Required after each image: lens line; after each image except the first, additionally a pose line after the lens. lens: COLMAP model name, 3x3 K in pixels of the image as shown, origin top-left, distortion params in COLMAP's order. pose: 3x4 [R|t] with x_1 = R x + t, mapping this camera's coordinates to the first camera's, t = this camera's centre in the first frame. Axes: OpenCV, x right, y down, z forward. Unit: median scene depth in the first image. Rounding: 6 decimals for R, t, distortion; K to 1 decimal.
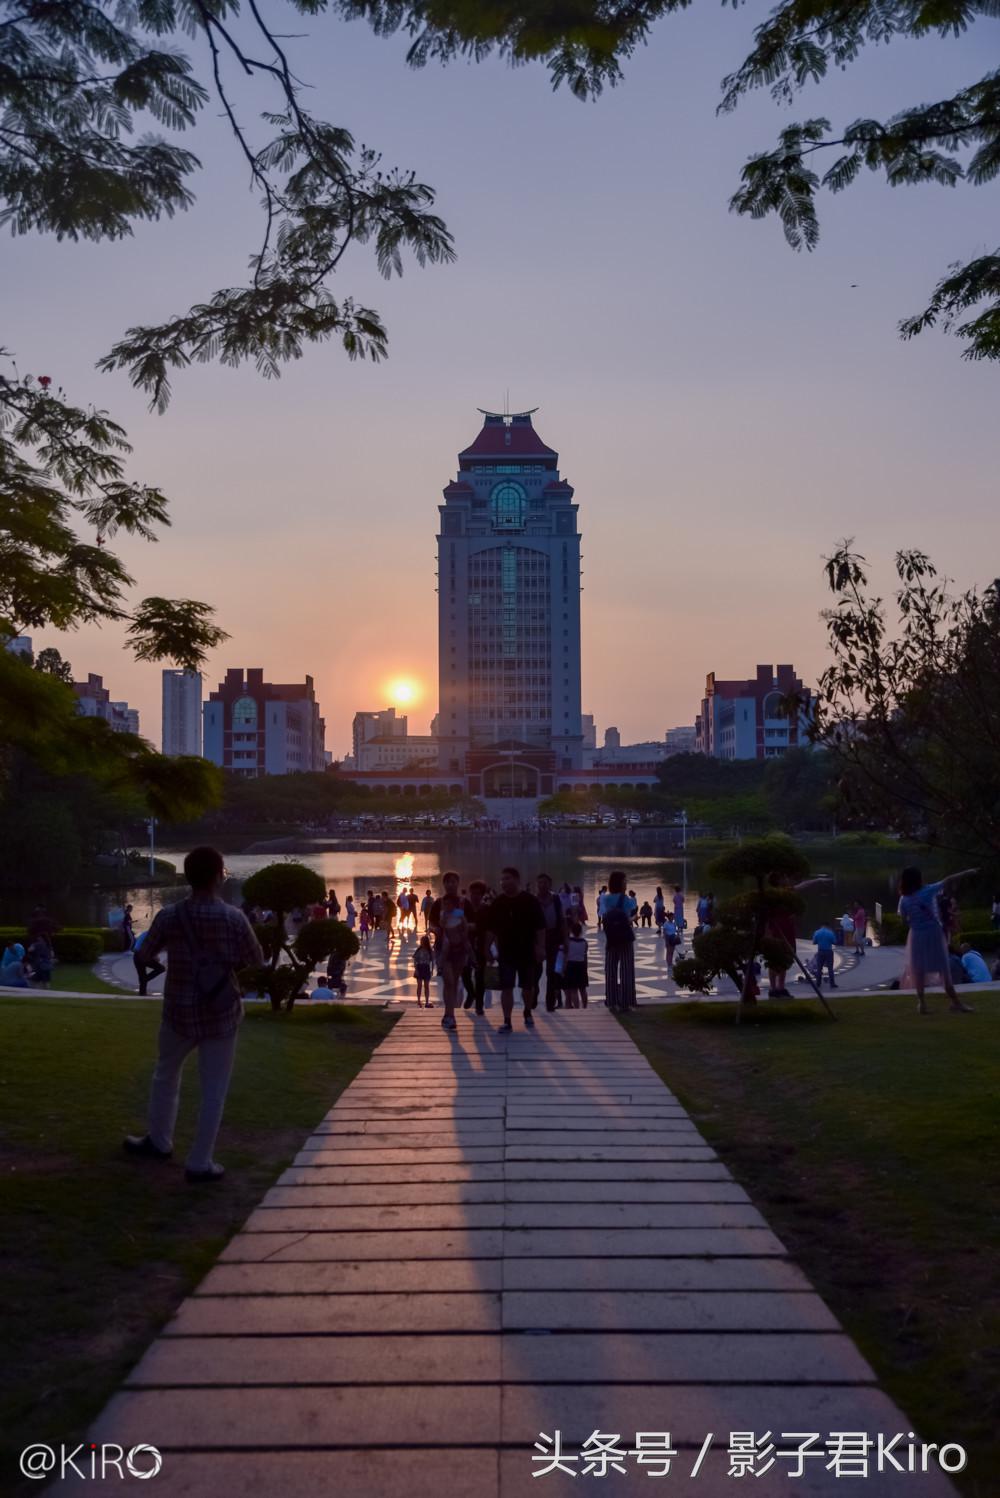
lens RADIAL K [[1075.4, 0, 500.0], [0, 1075.4, 749.0], [0, 0, 1]] dist [0.003287, 0.000411]
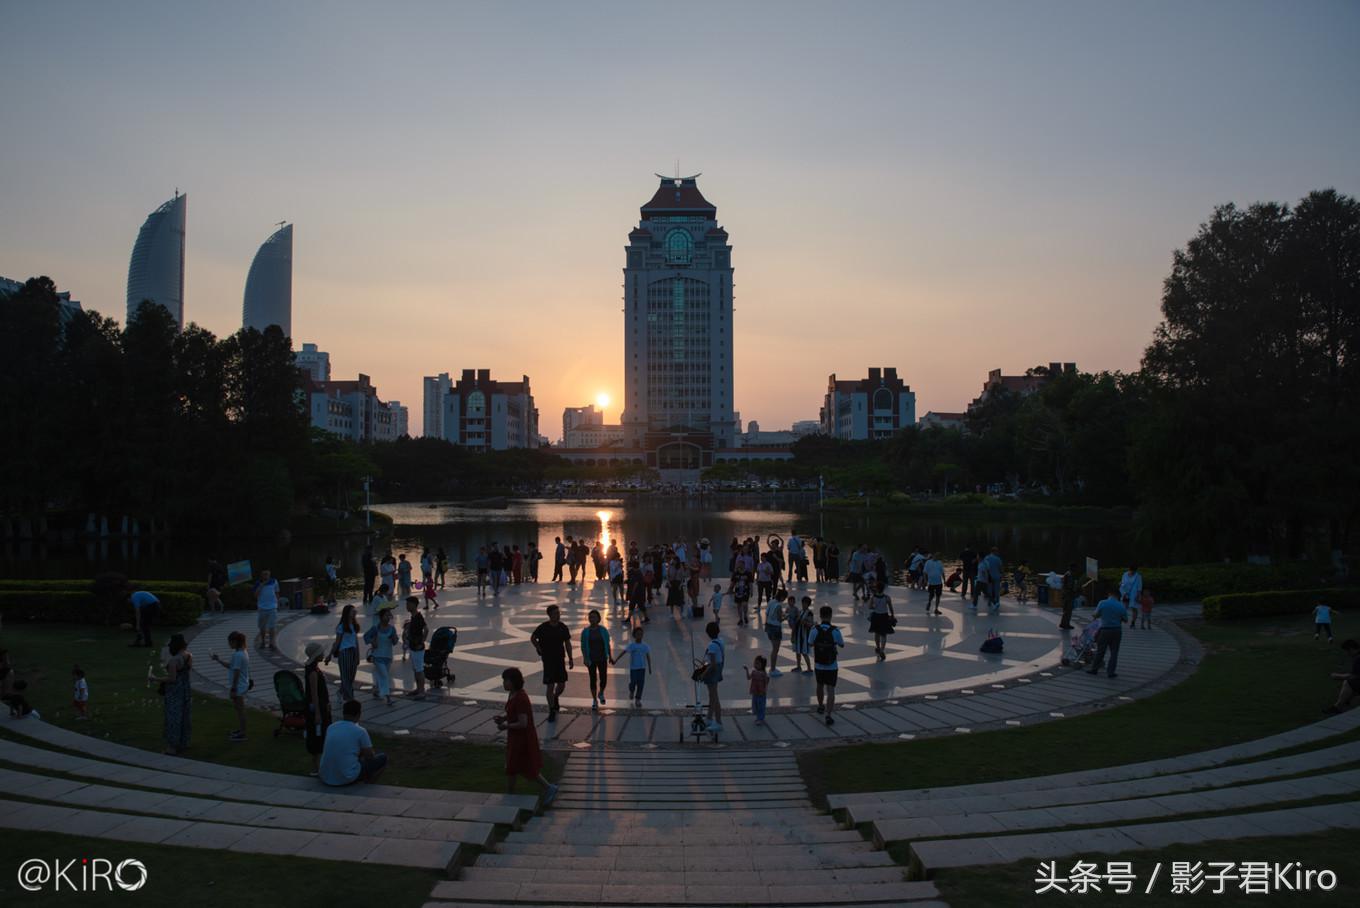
lens RADIAL K [[976.3, 0, 680.0], [0, 976.3, 454.0], [0, 0, 1]] dist [0.003287, 0.000411]
pose [[0.999962, 0.004034, 0.007669, 0.001639], [-0.004354, 0.999098, 0.042233, -0.023569], [-0.007491, -0.042265, 0.999078, -0.192682]]
